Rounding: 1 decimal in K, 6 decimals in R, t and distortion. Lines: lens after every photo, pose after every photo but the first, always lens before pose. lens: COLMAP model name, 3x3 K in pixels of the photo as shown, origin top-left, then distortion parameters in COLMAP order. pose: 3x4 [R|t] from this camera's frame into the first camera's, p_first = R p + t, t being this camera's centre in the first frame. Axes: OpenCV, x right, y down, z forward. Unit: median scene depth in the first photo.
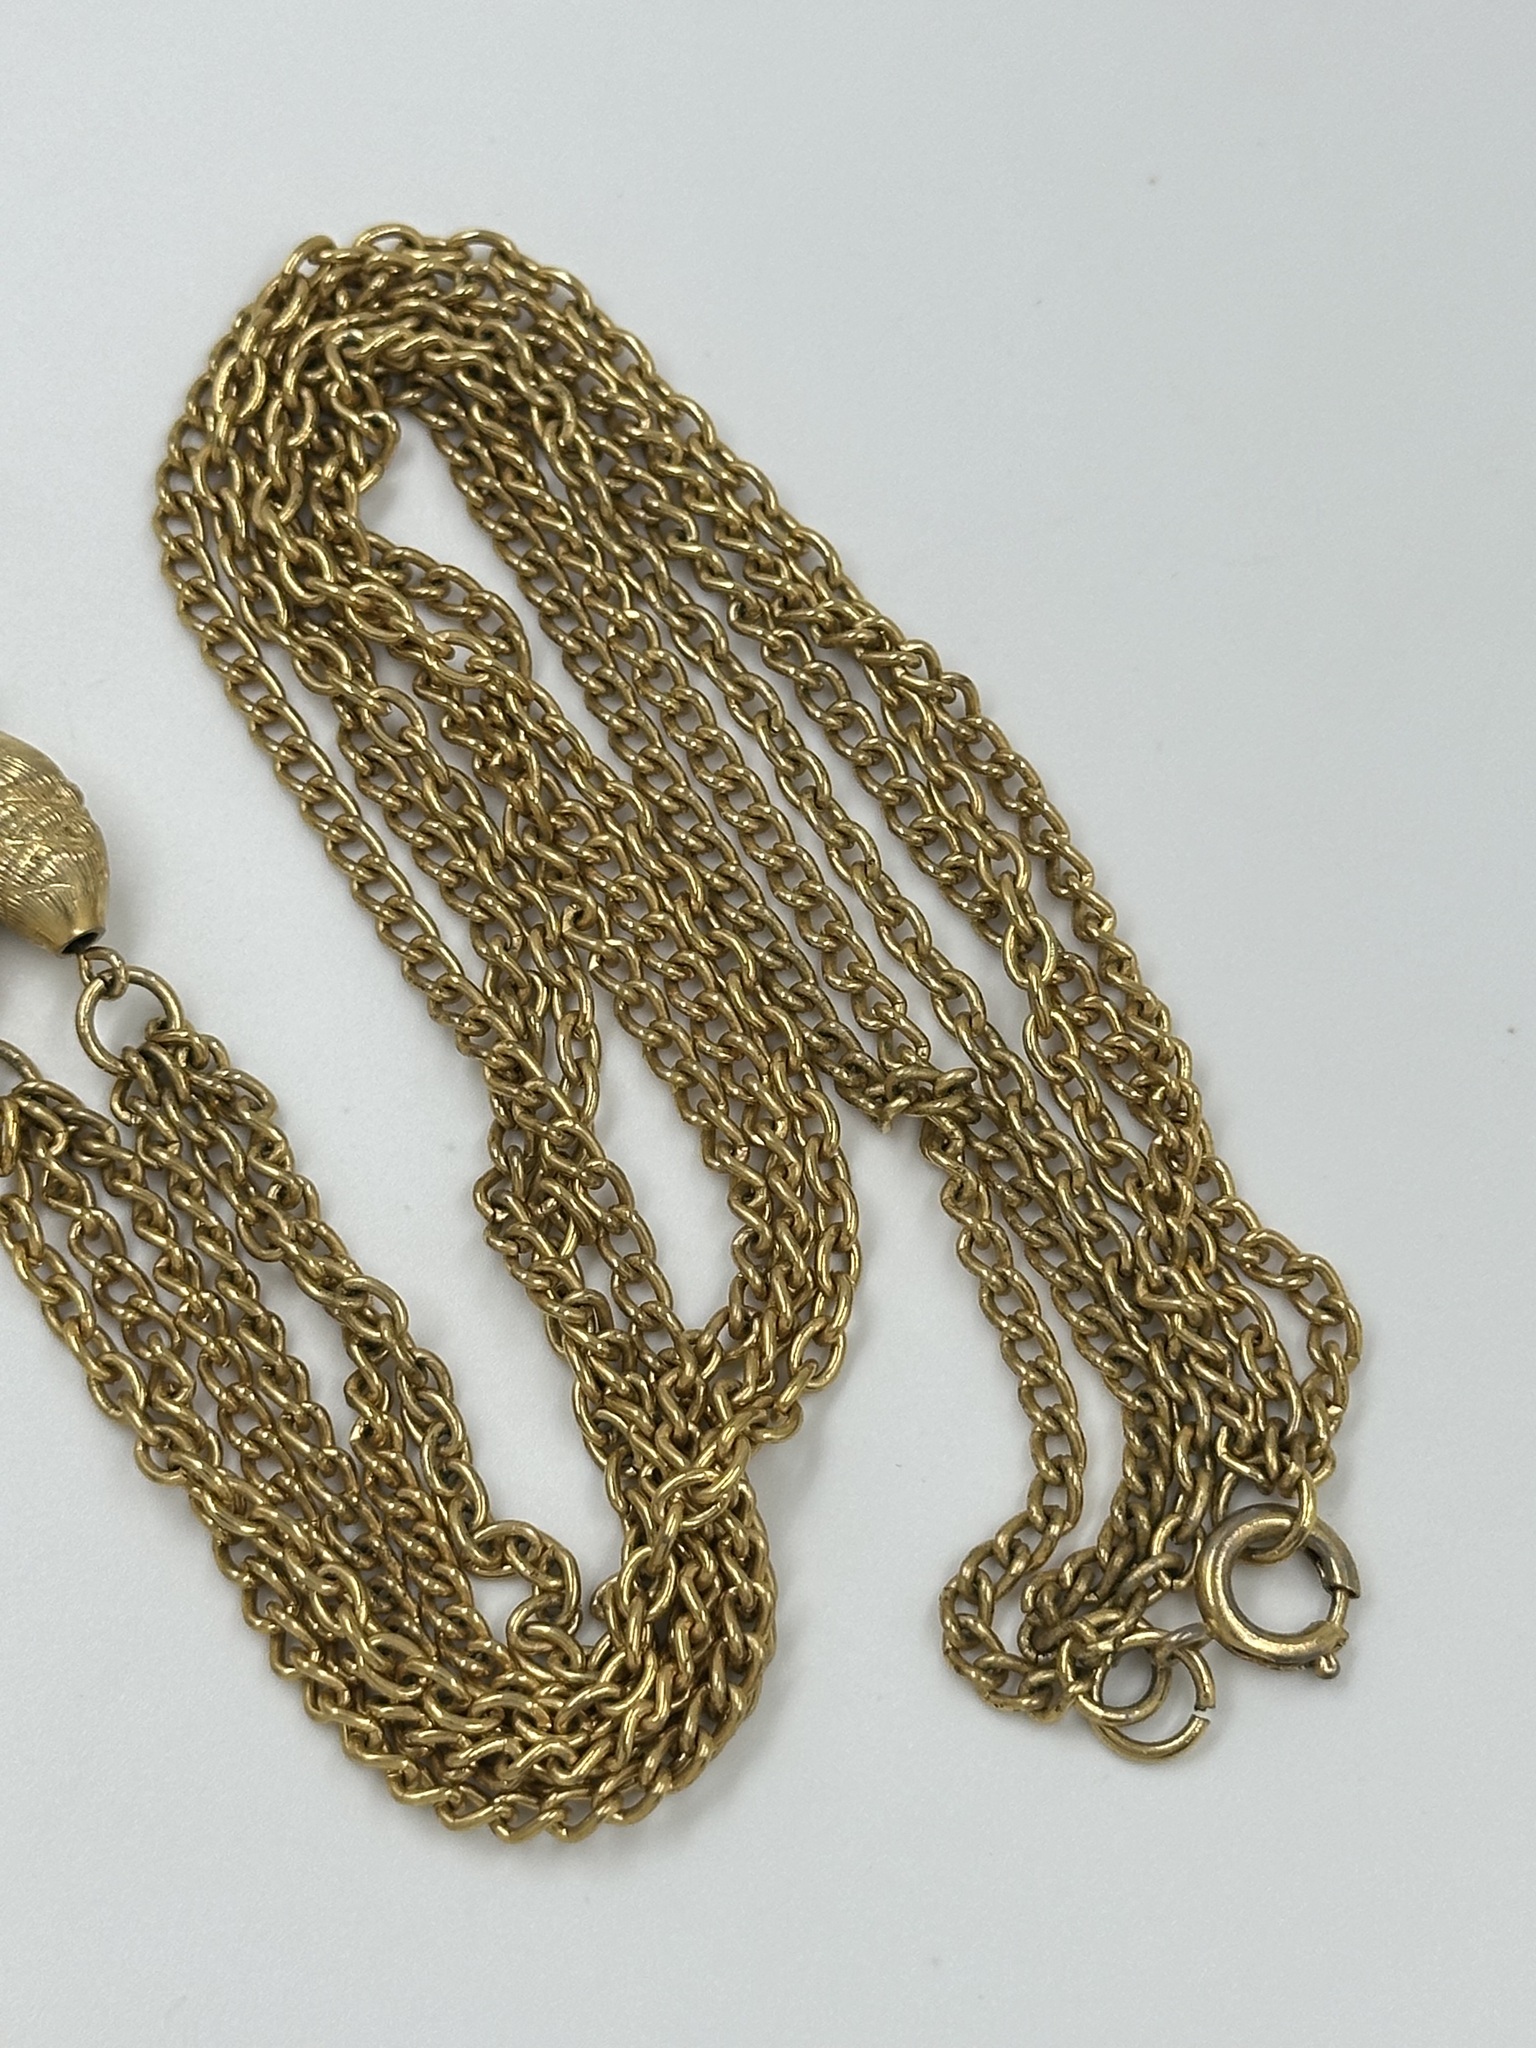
lens RADIAL K [[4670.6, 0, 768.0], [0, 4670.6, 1024.0], [0, 0, 1]] dist [0.096290, -0.129469]
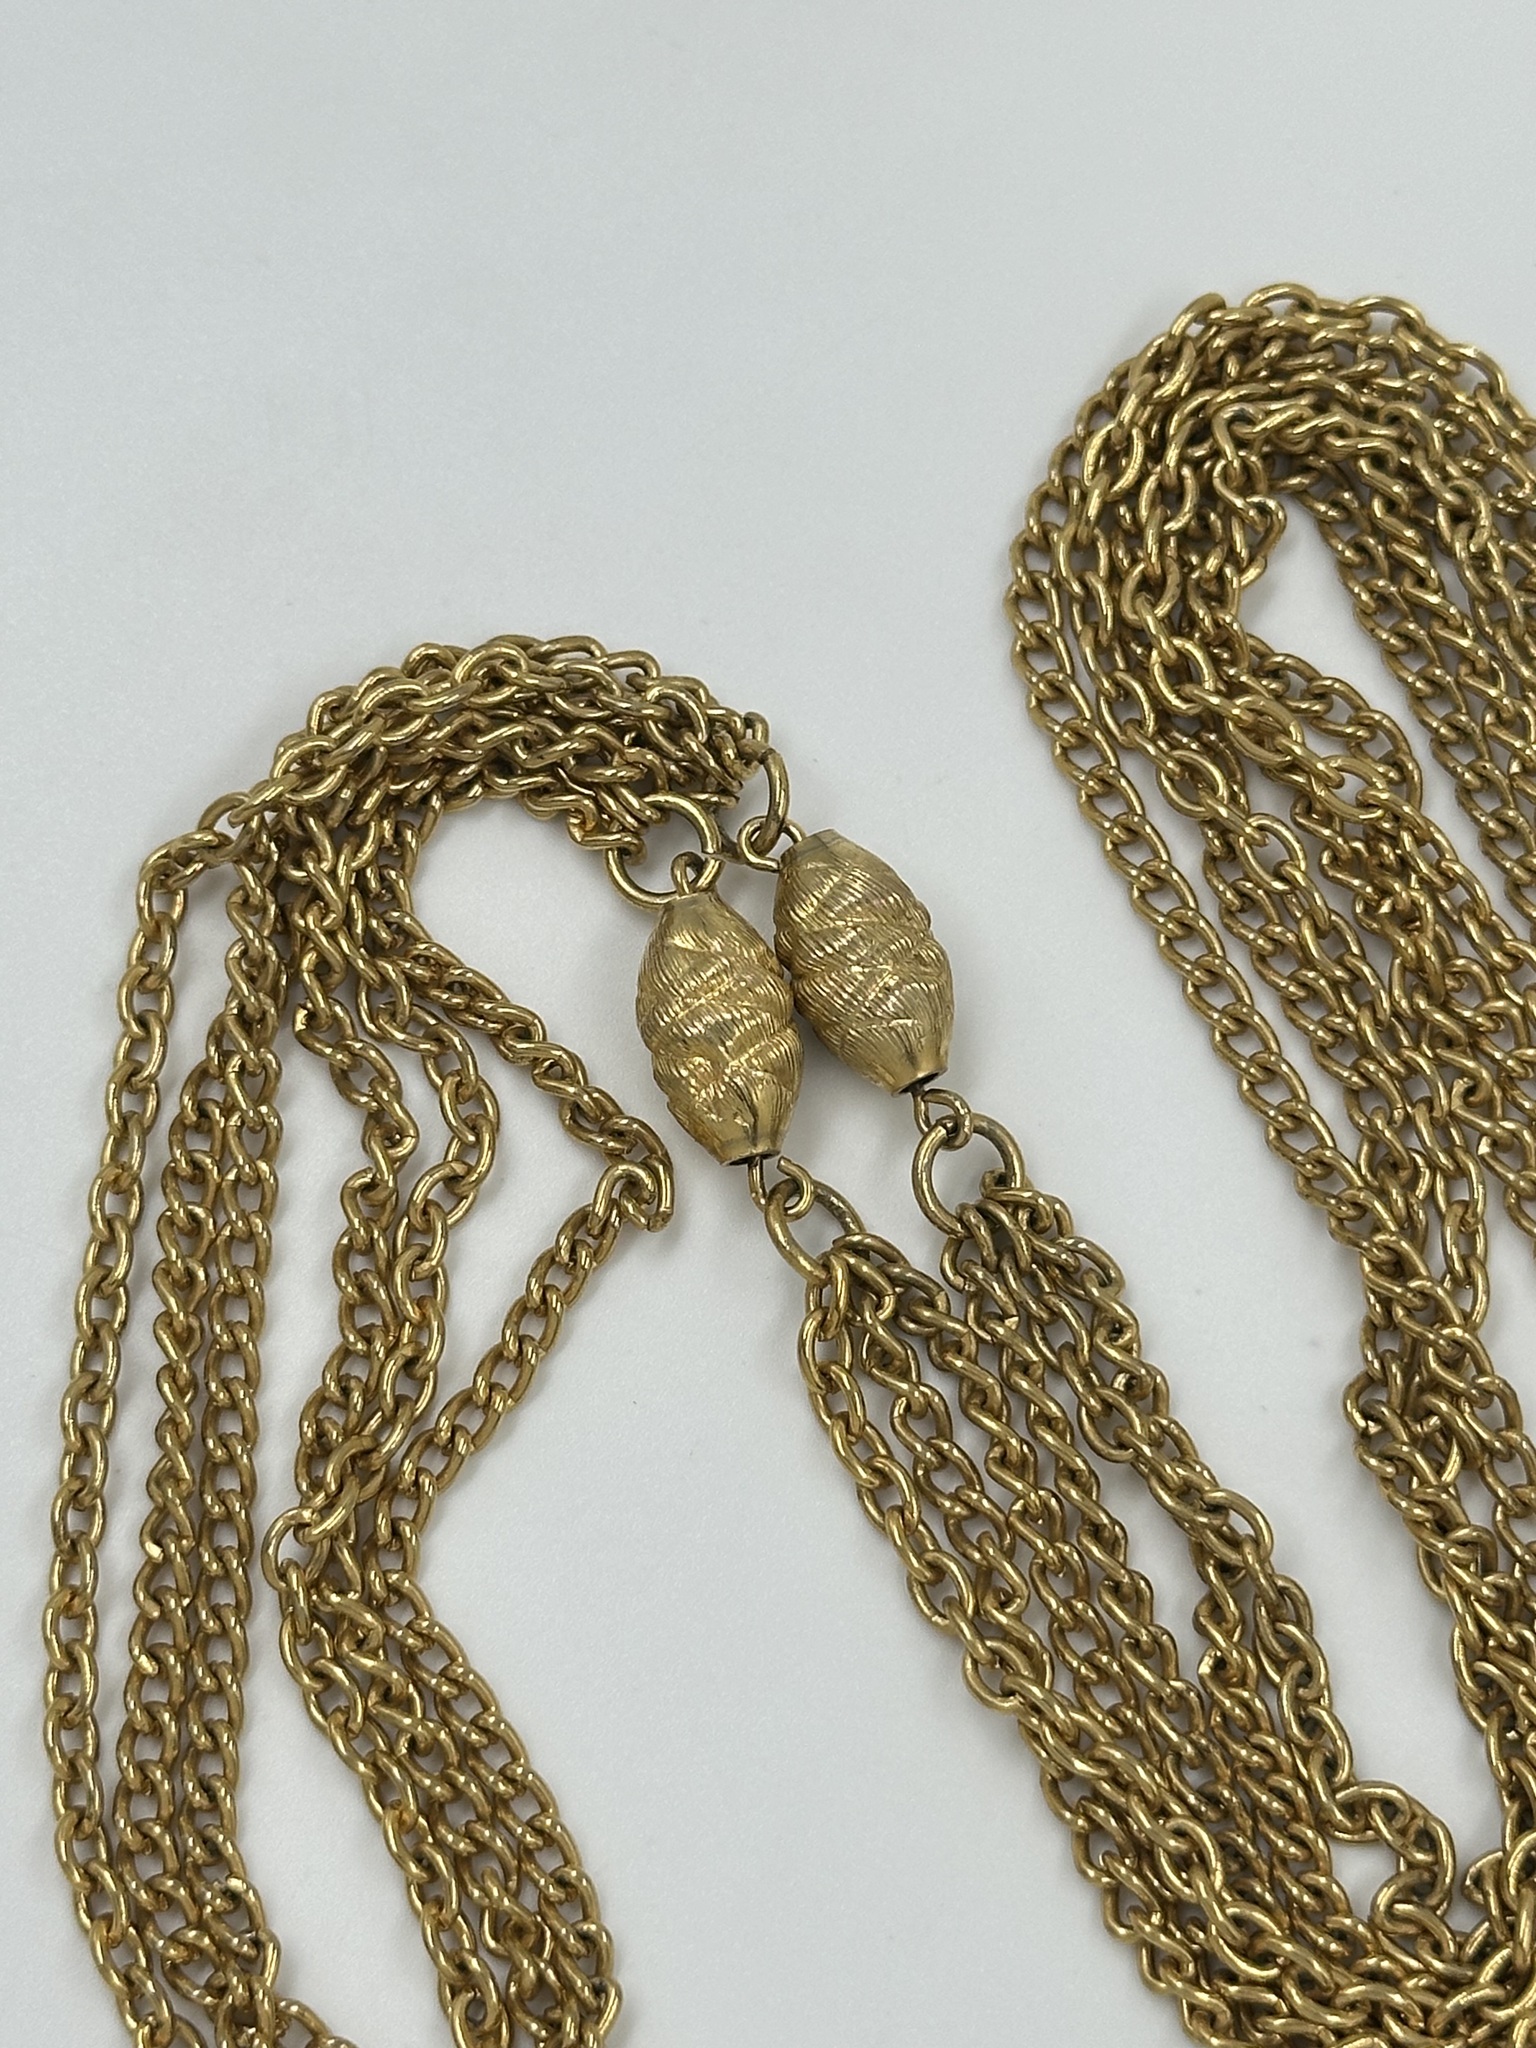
lens RADIAL K [[4670.6, 0, 768.0], [0, 4670.6, 1024.0], [0, 0, 1]] dist [0.096290, -0.129469]
pose [[0.996199, 0.078417, -0.037928, -0.143504], [-0.076771, 0.996118, 0.043073, -0.065186], [0.041159, -0.039998, 0.998352, 0.104578]]
